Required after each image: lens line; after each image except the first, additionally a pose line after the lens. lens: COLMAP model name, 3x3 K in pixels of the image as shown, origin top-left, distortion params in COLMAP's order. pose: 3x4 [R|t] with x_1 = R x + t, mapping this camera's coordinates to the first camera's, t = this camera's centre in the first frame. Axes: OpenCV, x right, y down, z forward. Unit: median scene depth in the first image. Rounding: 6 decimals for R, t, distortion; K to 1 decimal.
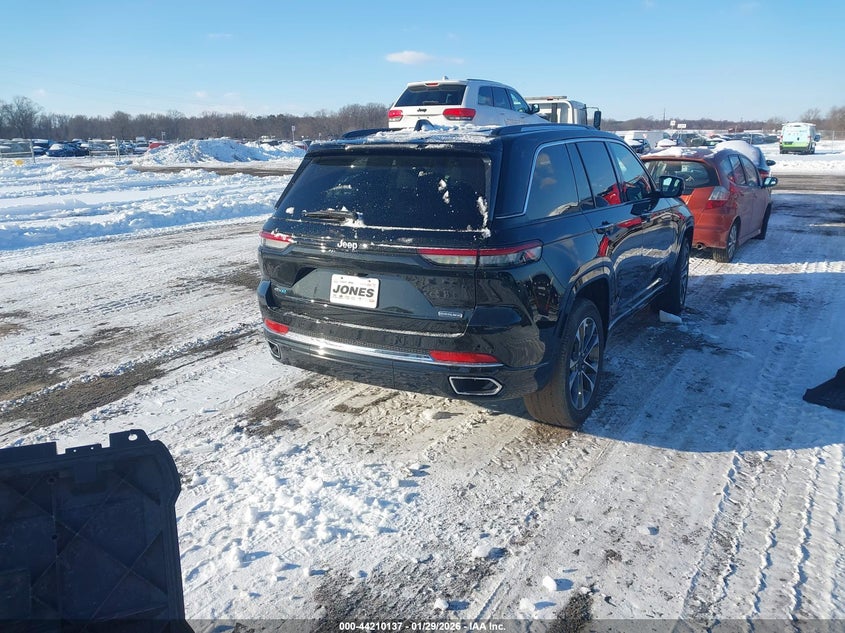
lens RADIAL K [[634.3, 0, 433.0], [0, 634.3, 316.6], [0, 0, 1]] dist [0.006279, 0.000958]
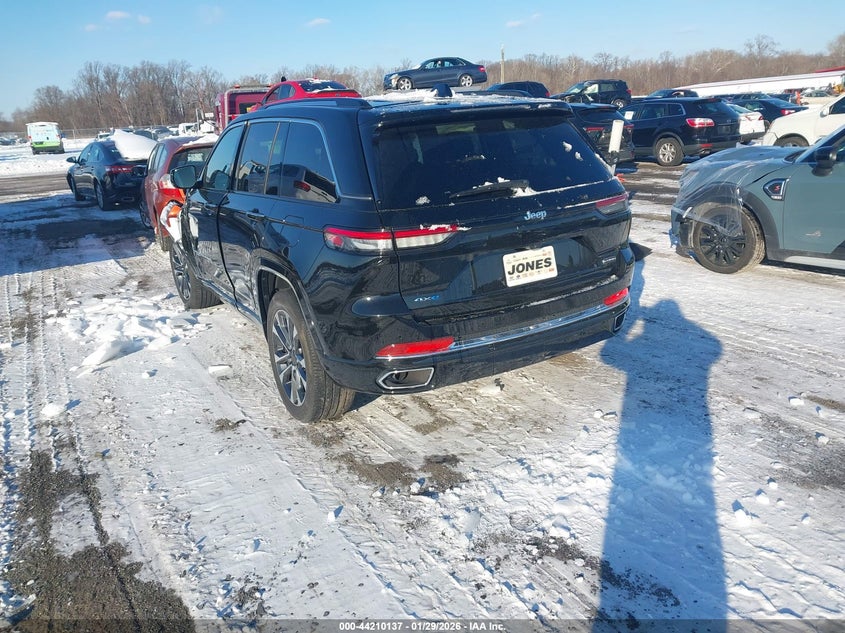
lens RADIAL K [[634.3, 0, 433.0], [0, 634.3, 316.6], [0, 0, 1]] dist [0.006279, 0.000958]
pose [[0.498647, -0.282916, 0.819335, -0.964664], [0.279672, 0.947195, 0.156858, -0.154029], [-0.820448, 0.150928, 0.551439, 0.617408]]
